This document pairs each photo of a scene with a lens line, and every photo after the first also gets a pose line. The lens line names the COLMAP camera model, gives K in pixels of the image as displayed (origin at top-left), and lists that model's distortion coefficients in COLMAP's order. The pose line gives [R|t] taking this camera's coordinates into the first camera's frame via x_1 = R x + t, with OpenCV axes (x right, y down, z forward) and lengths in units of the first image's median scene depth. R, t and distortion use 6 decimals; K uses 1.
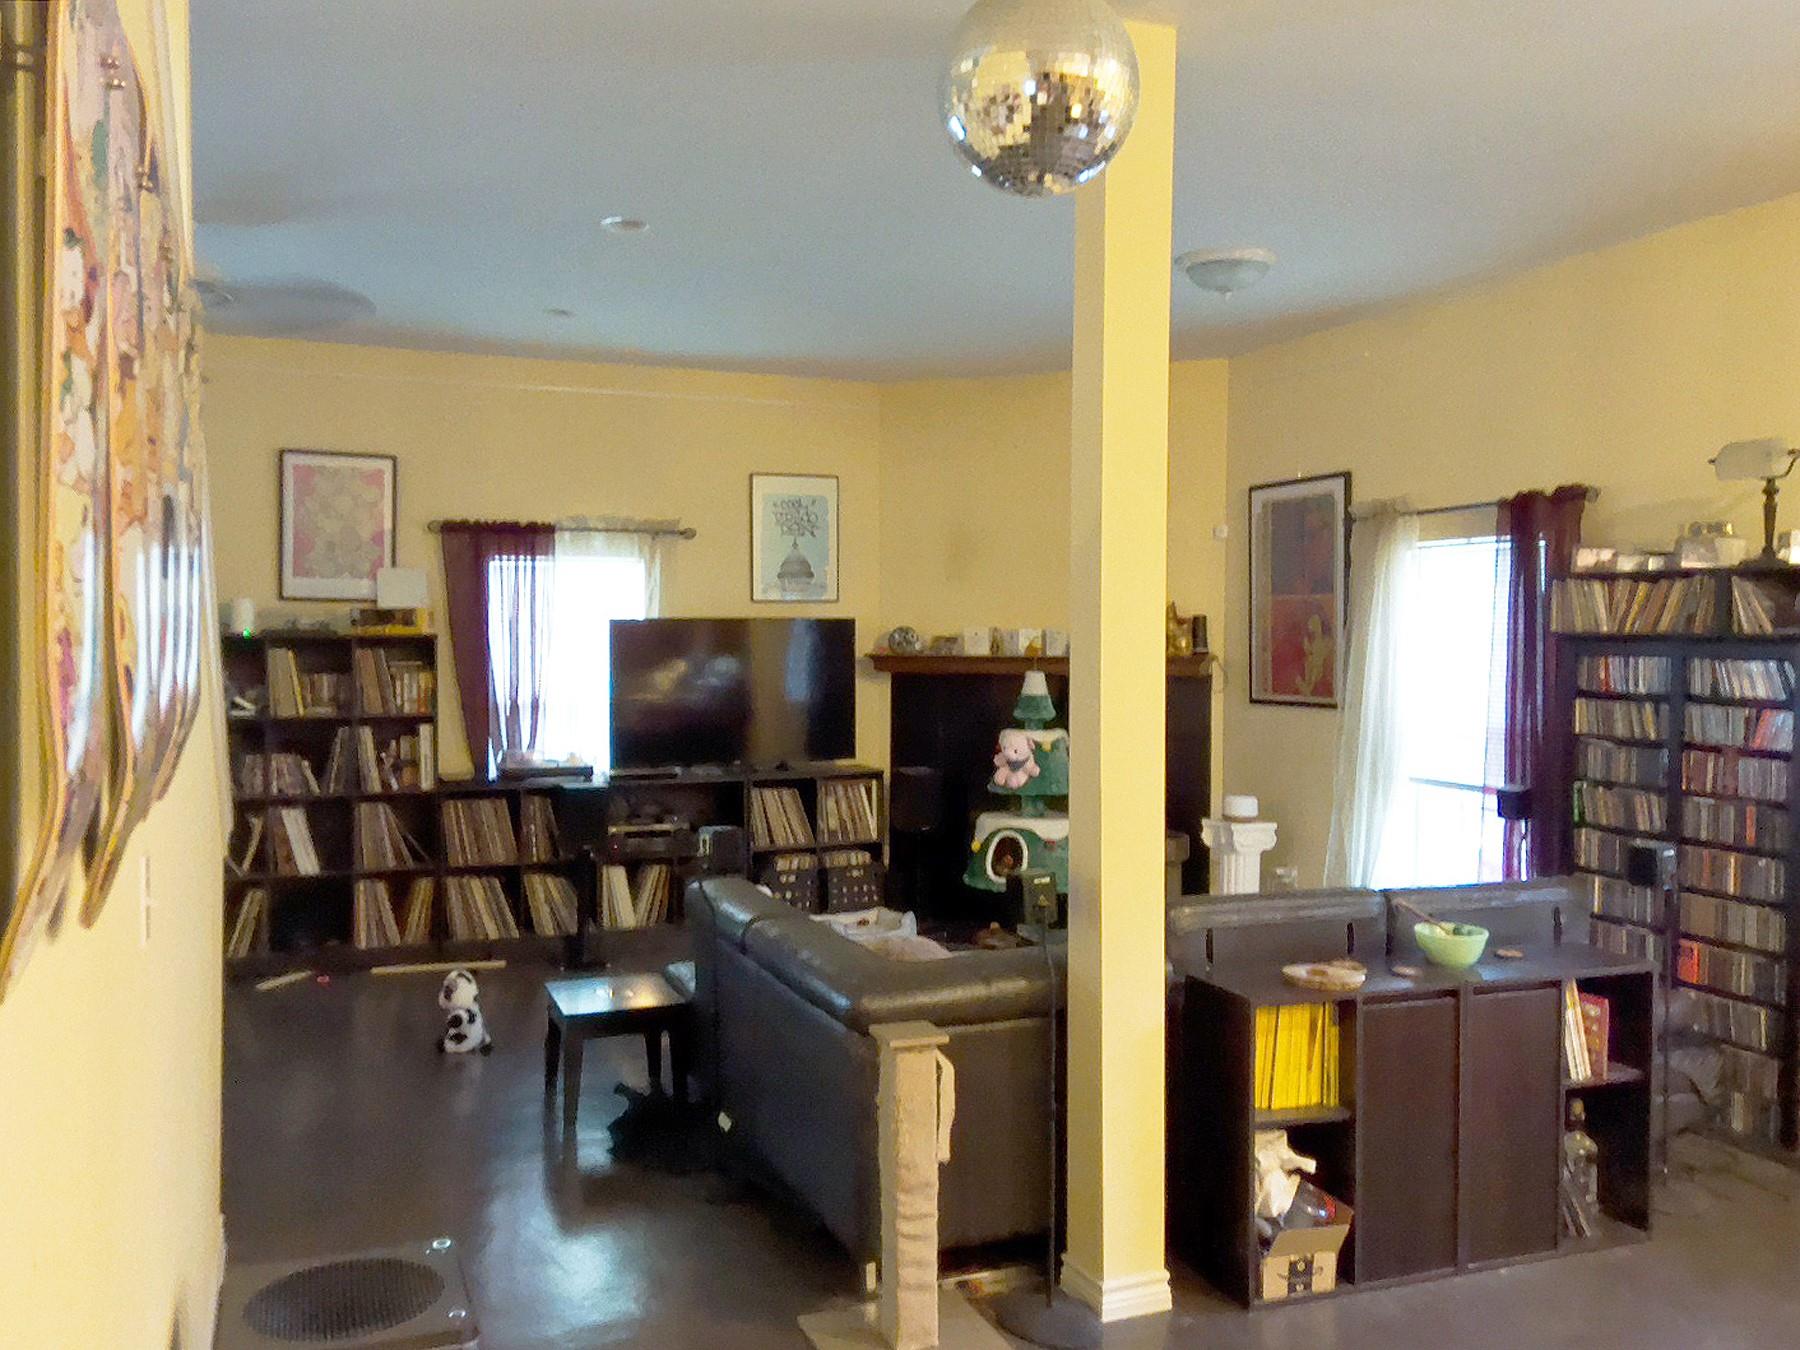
lens RADIAL K [[1442.4, 0, 900.8], [0, 1442.4, 665.9], [0, 0, 1]] dist [0.016401, 0.000490]
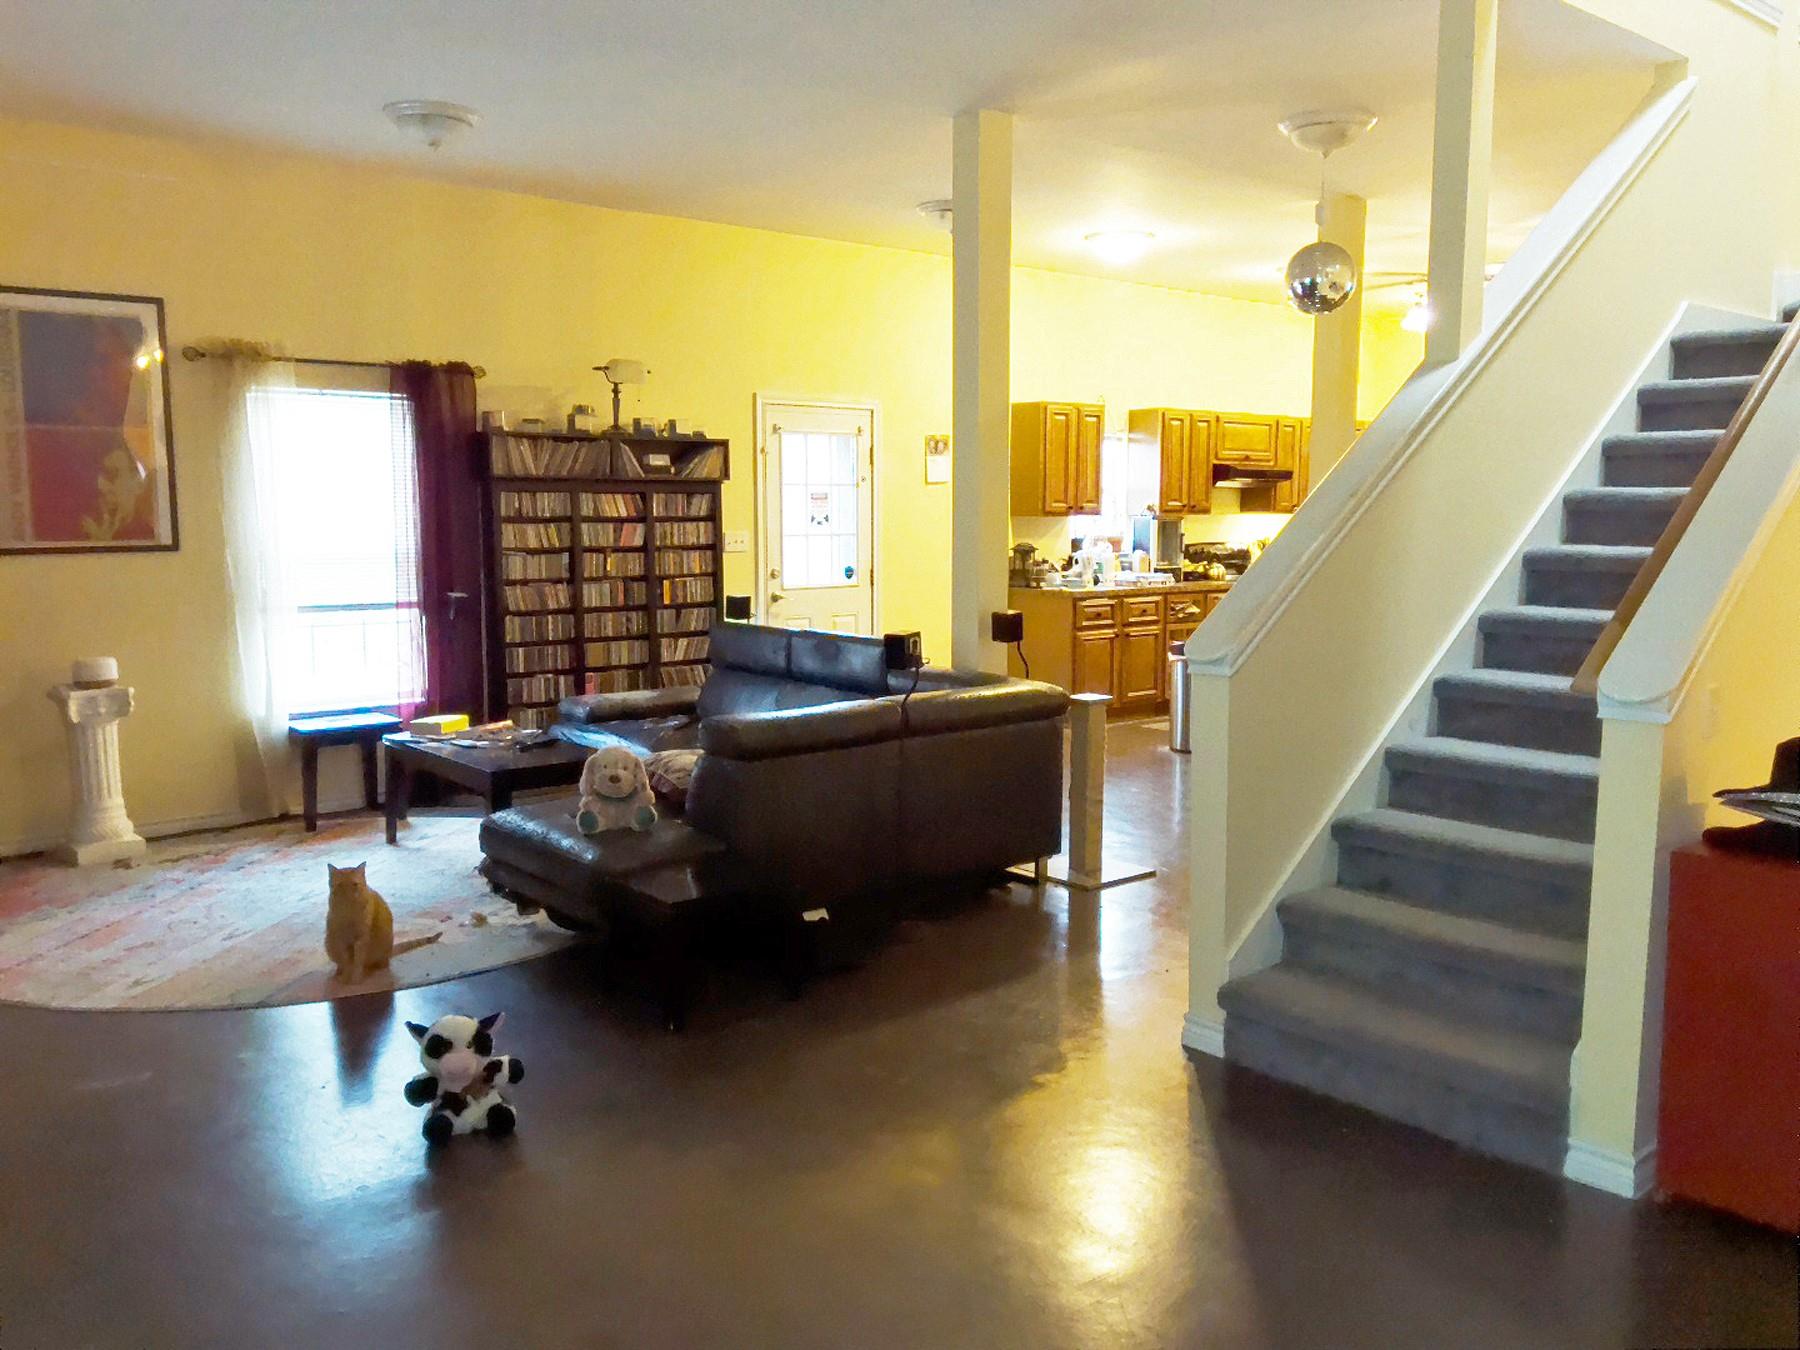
lens RADIAL K [[1442.4, 0, 901.5], [0, 1442.4, 676.6], [0, 0, 1]] dist [0.016401, 0.000490]
pose [[-0.299897, -0.117108, 0.946756, -1.019400], [0.019825, 0.991457, 0.128917, -0.002656], [-0.953765, 0.057432, -0.295014, 1.103540]]
